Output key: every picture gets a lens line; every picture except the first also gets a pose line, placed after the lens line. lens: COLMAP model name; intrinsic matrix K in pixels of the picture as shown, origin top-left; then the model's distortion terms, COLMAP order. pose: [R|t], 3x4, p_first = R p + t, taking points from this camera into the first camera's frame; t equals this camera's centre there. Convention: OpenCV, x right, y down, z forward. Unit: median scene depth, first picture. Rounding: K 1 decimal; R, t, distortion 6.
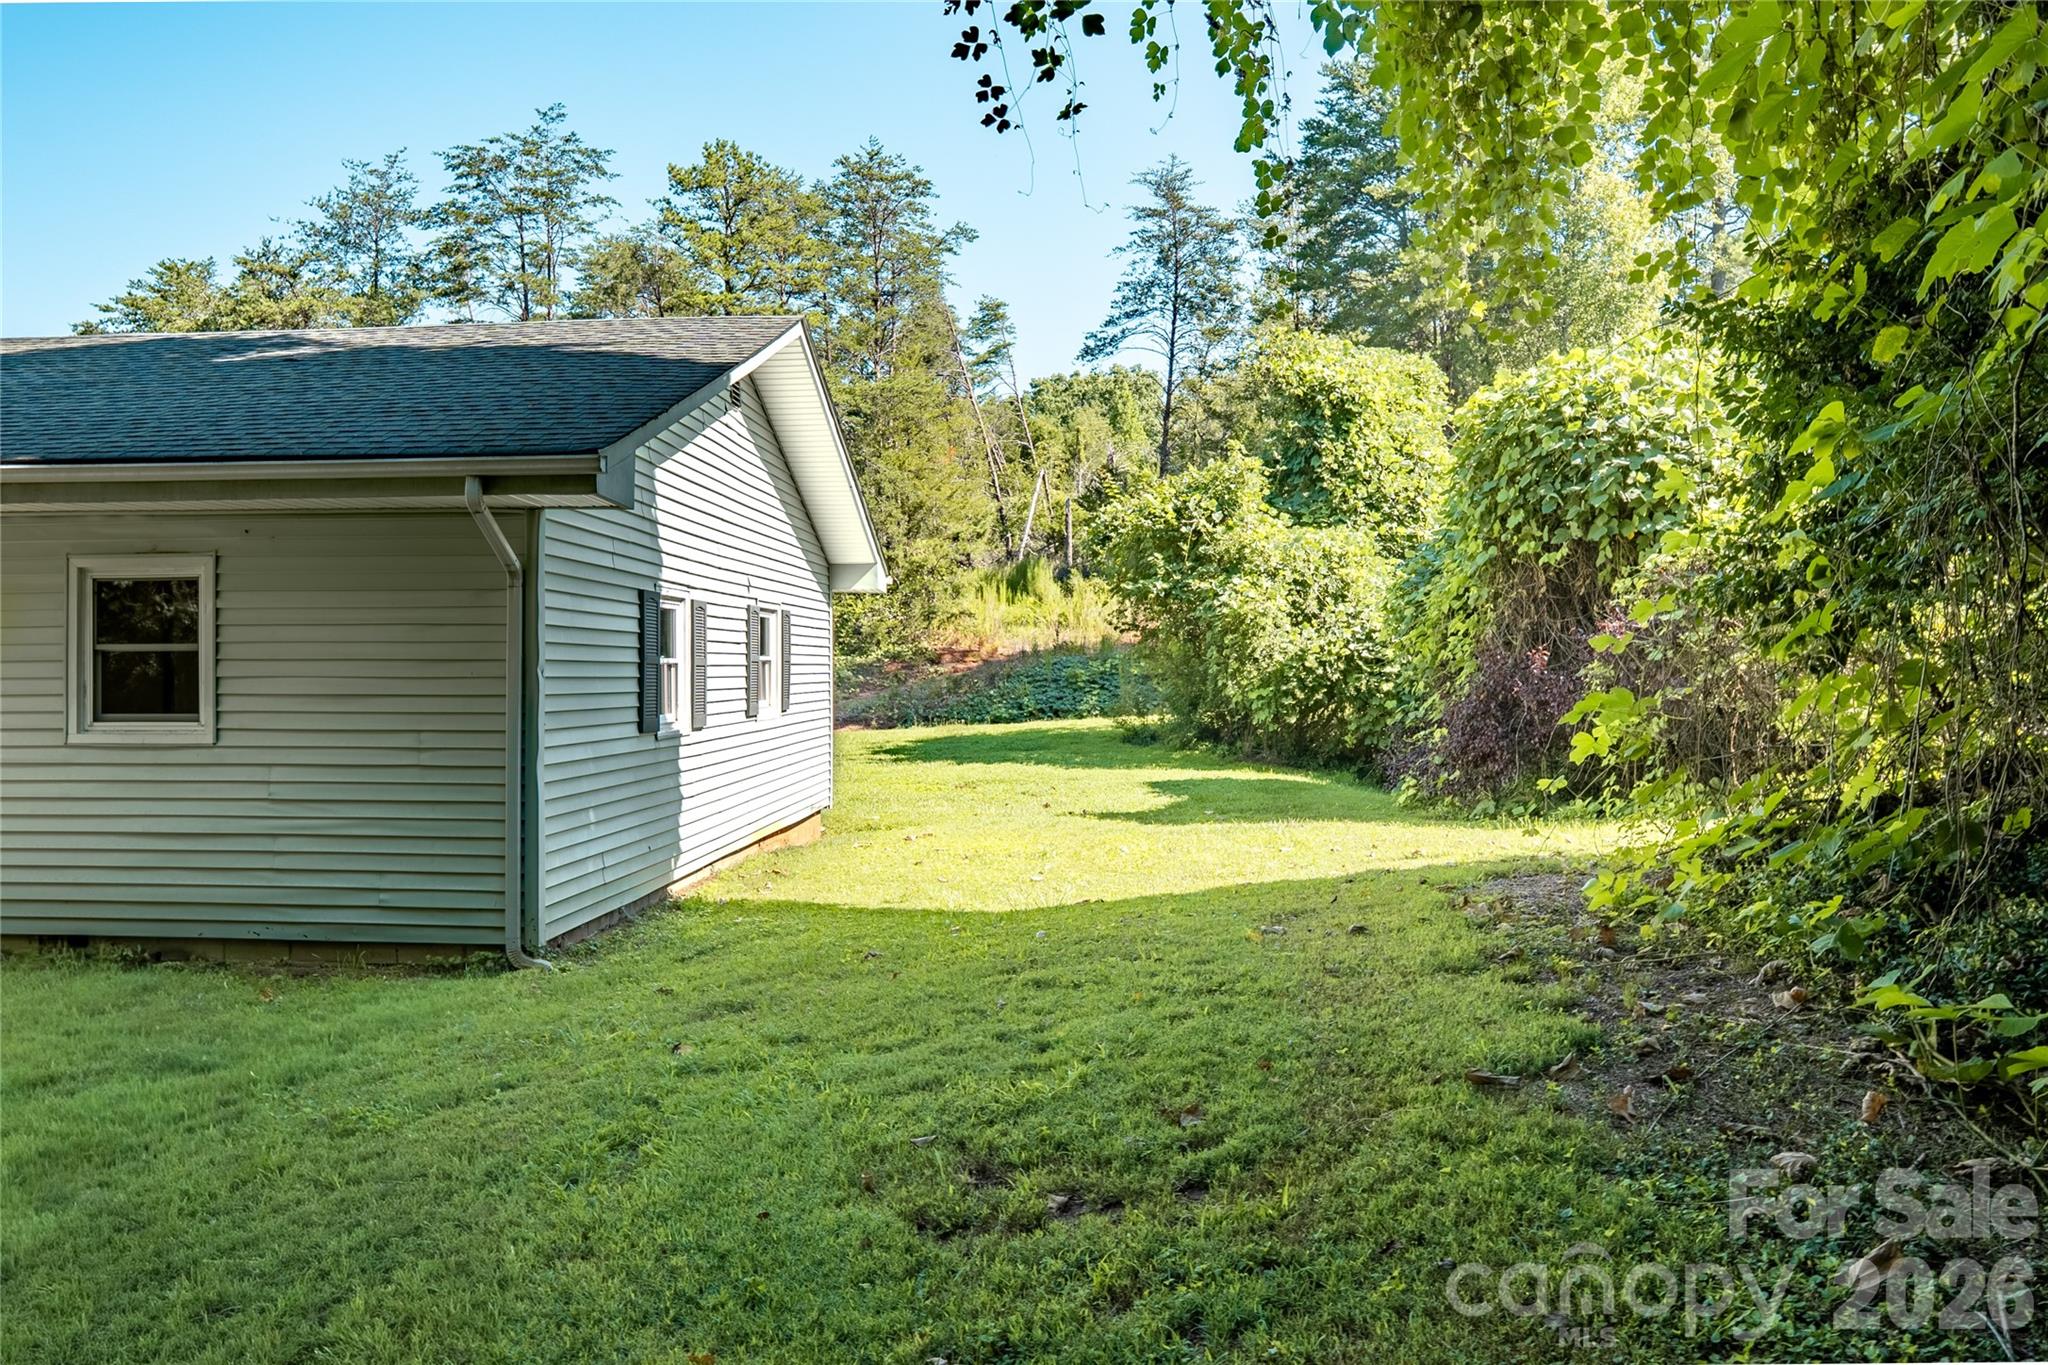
lens RADIAL K [[1494.5, 0, 1020.6], [0, 1494.5, 673.3], [0, 0, 1]] dist [-0.116068, 0.080827]
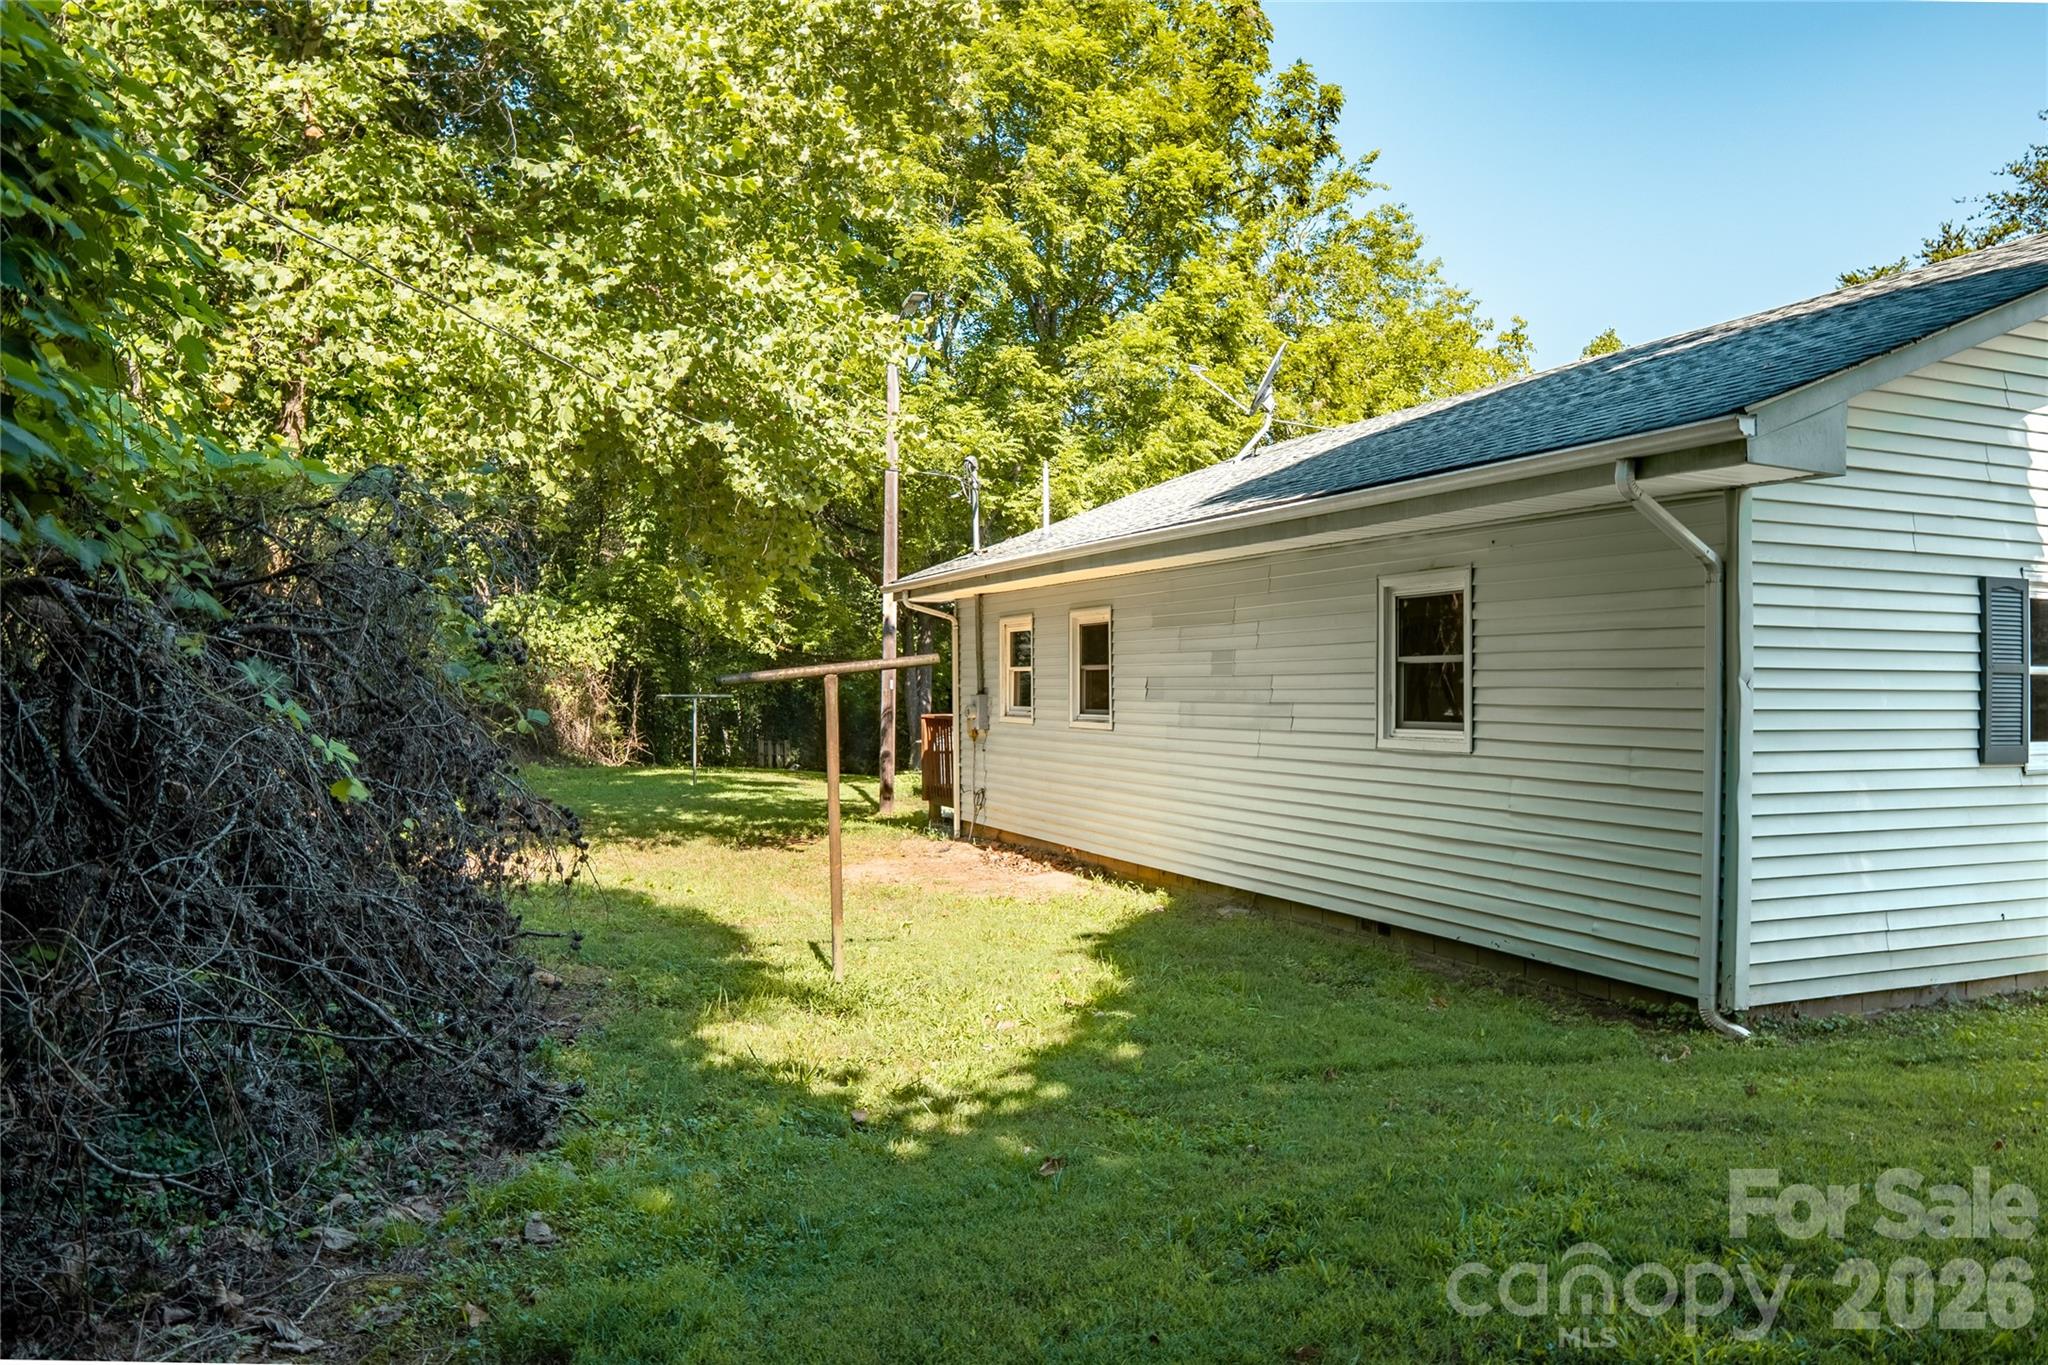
lens RADIAL K [[1494.5, 0, 1020.3], [0, 1494.5, 667.1], [0, 0, 1]] dist [-0.116068, 0.080827]
pose [[0.417917, -0.009615, -0.908434, 0.193362], [-0.006759, 0.999883, -0.013693, 0.003534], [0.908460, 0.011863, 0.417803, 0.212435]]
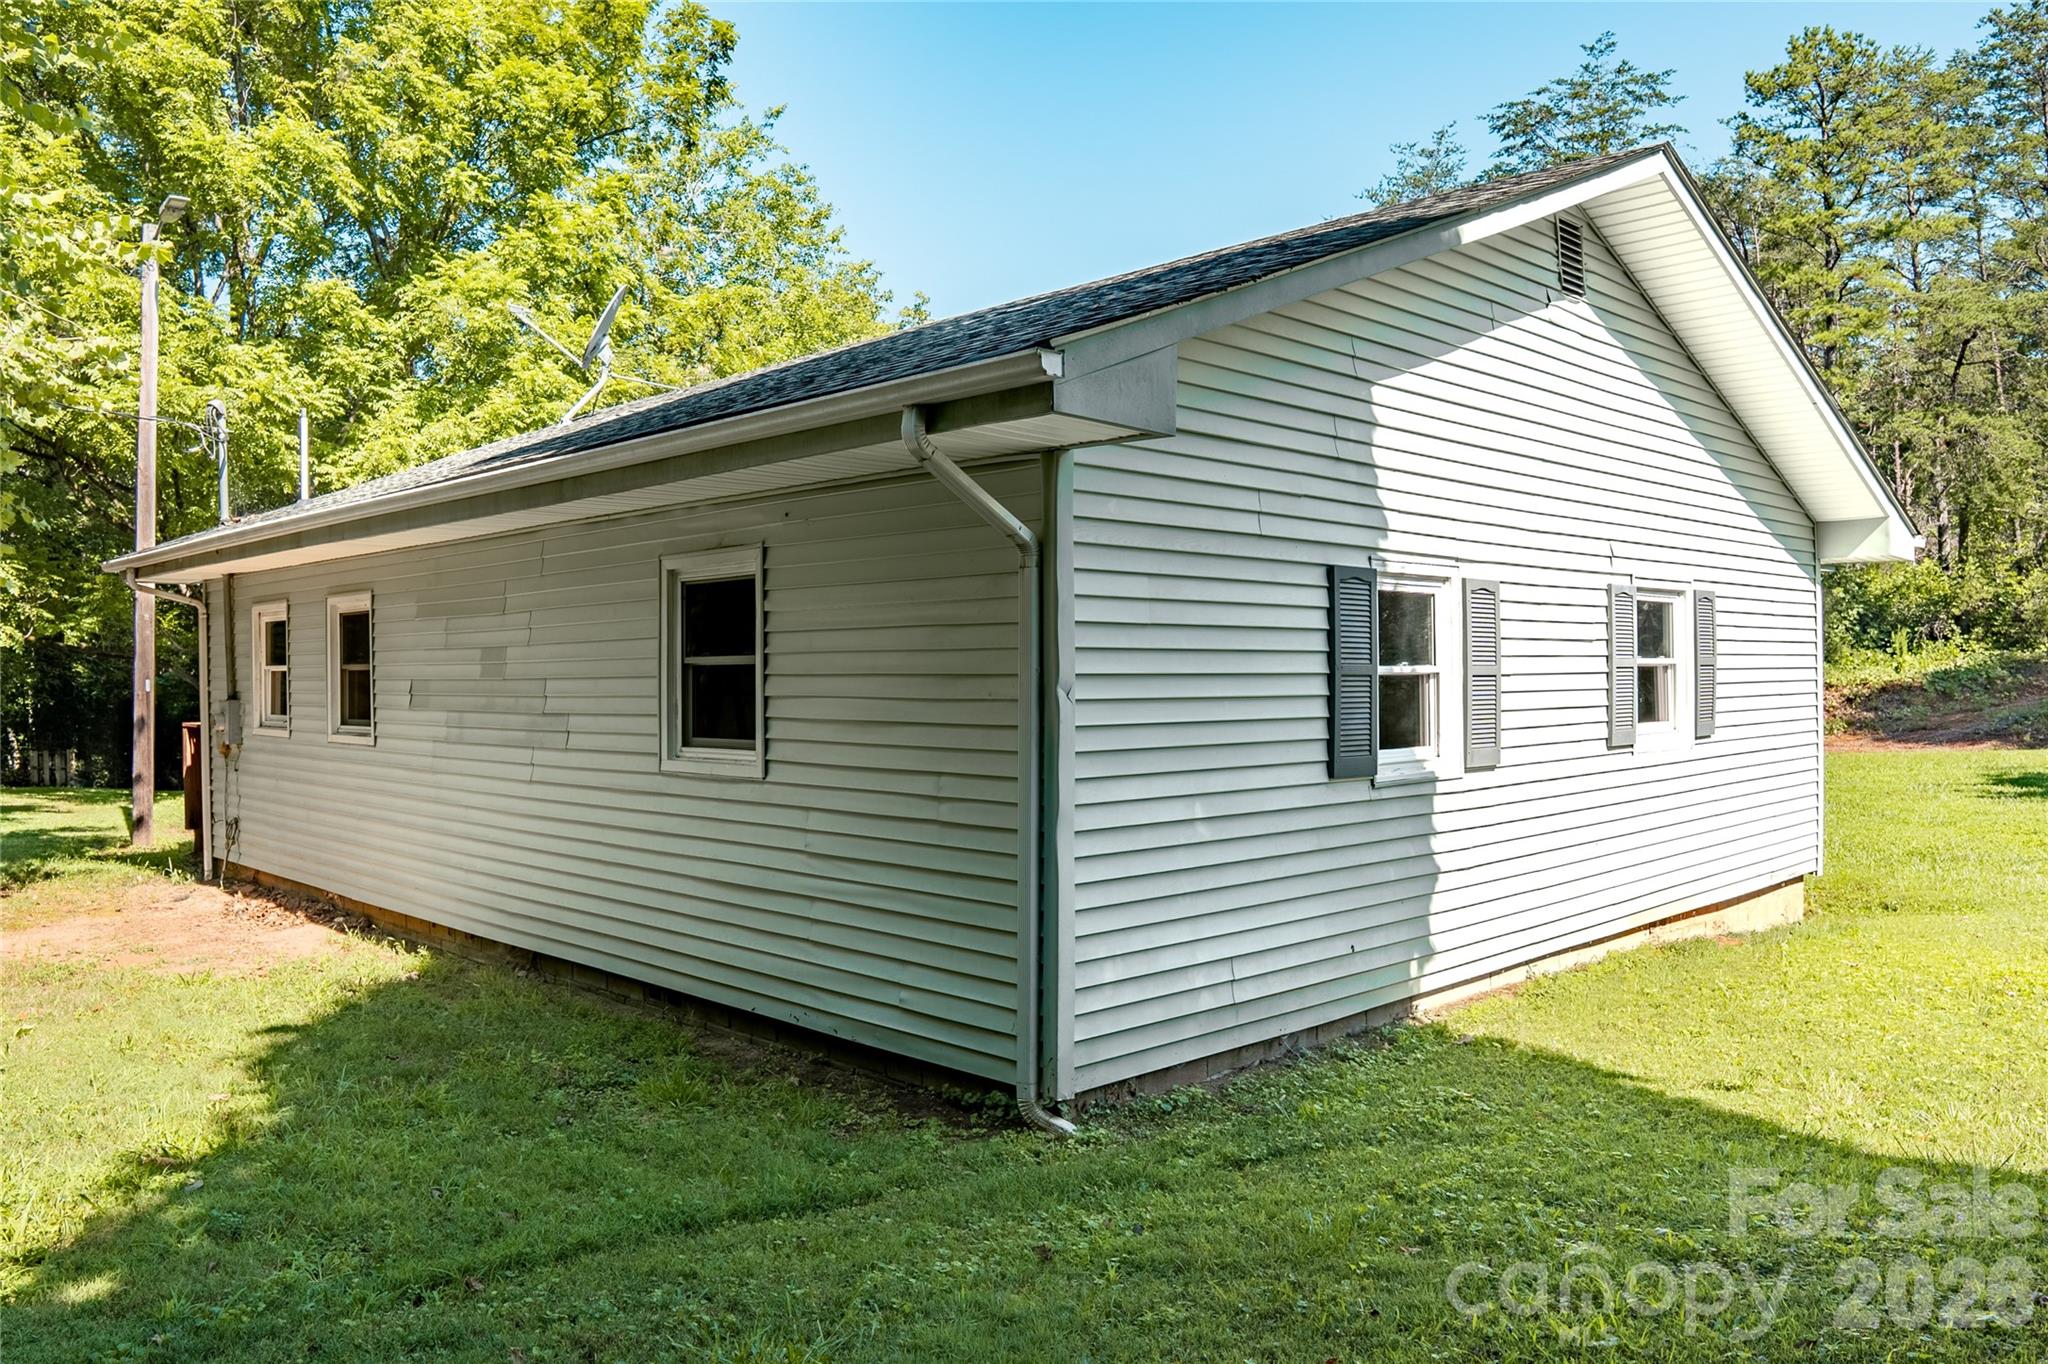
lens RADIAL K [[1494.5, 0, 1067.0], [0, 1494.5, 662.0], [0, 0, 1]] dist [-0.116068, 0.080827]
pose [[0.738318, -0.007908, -0.674407, 0.100683], [0.004777, 0.999967, -0.006496, -0.007968], [0.674436, 0.001575, 0.738331, 0.379435]]
